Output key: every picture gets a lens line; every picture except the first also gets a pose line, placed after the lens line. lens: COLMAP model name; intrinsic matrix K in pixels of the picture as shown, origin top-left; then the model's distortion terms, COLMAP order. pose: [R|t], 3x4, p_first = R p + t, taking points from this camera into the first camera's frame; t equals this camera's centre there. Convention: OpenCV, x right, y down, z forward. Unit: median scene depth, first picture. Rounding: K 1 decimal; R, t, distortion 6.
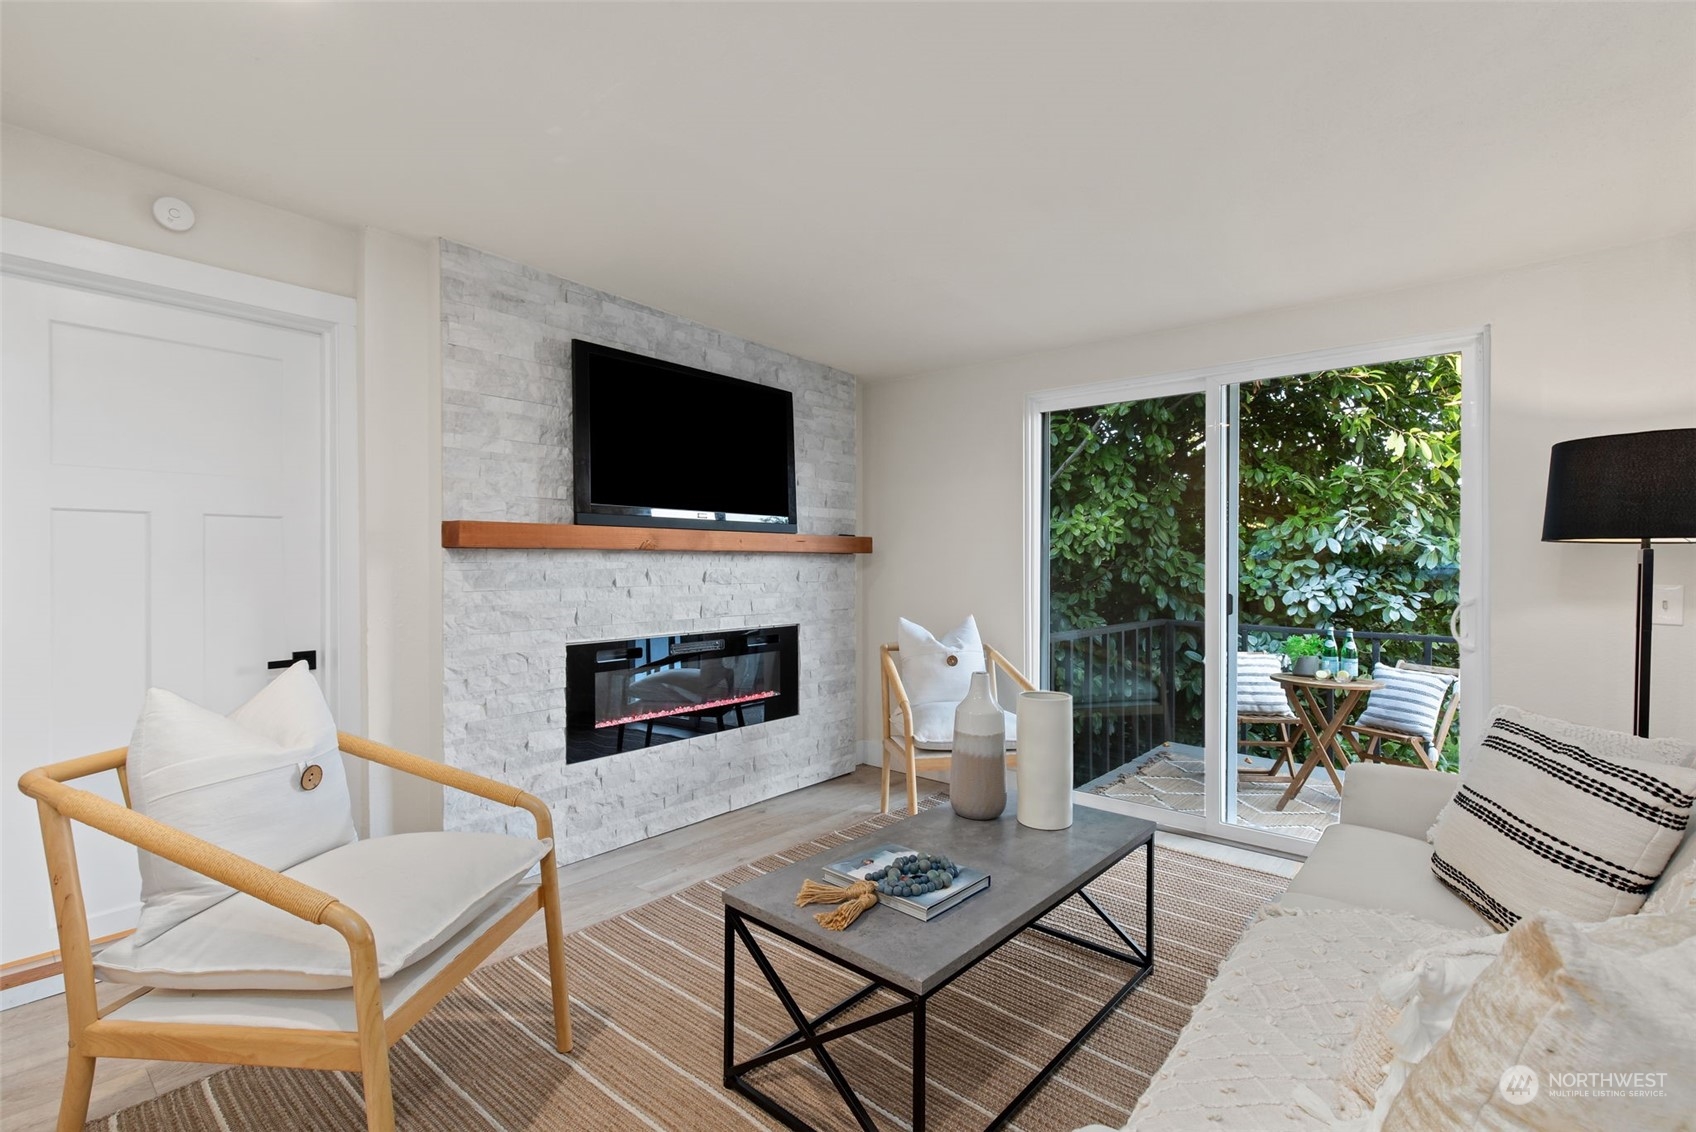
lens RADIAL K [[761.0, 0, 866.6], [0, 761.0, 564.5], [0, 0, 1]] dist [0.002638, -0.000140]
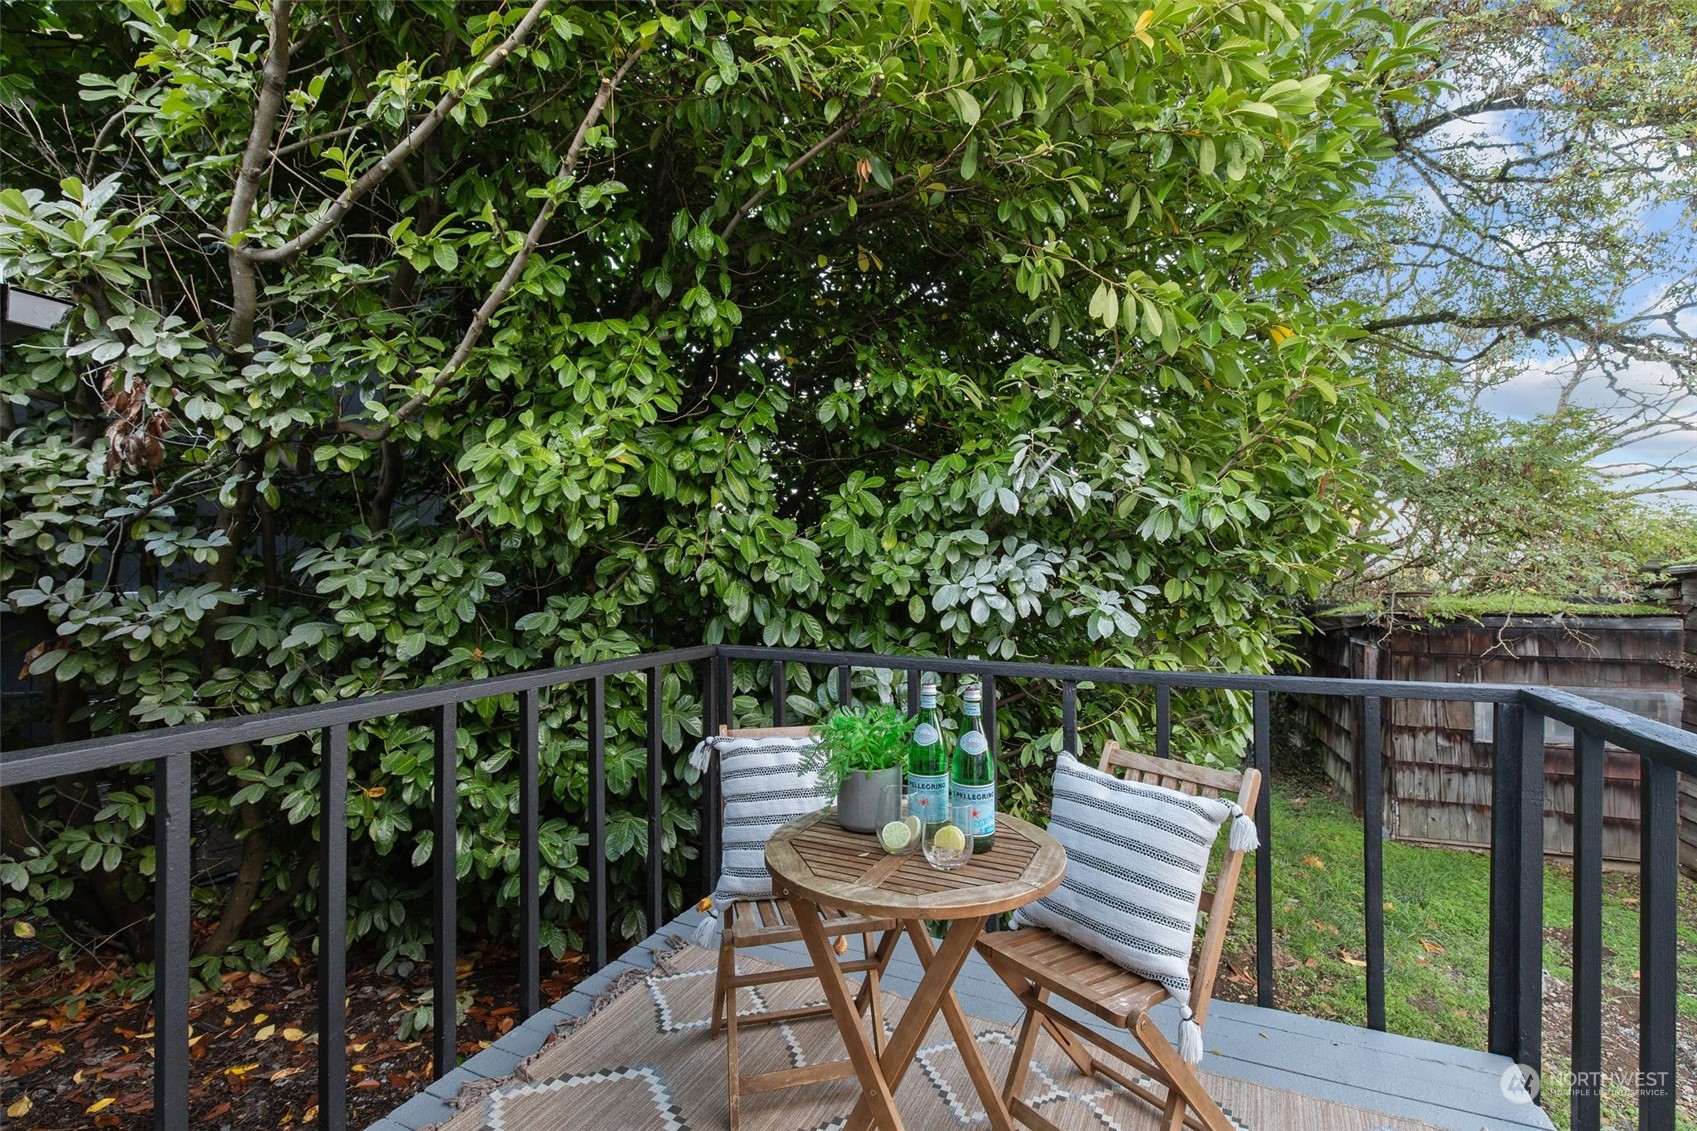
lens RADIAL K [[761.4, 0, 867.1], [0, 761.4, 564.0], [0, 0, 1]] dist [0.002638, -0.000140]
pose [[0.959251, -0.007268, 0.282460, 0.352007], [0.008326, 0.999962, -0.002547, 0.020196], [-0.282431, 0.004795, 0.959276, 0.492023]]
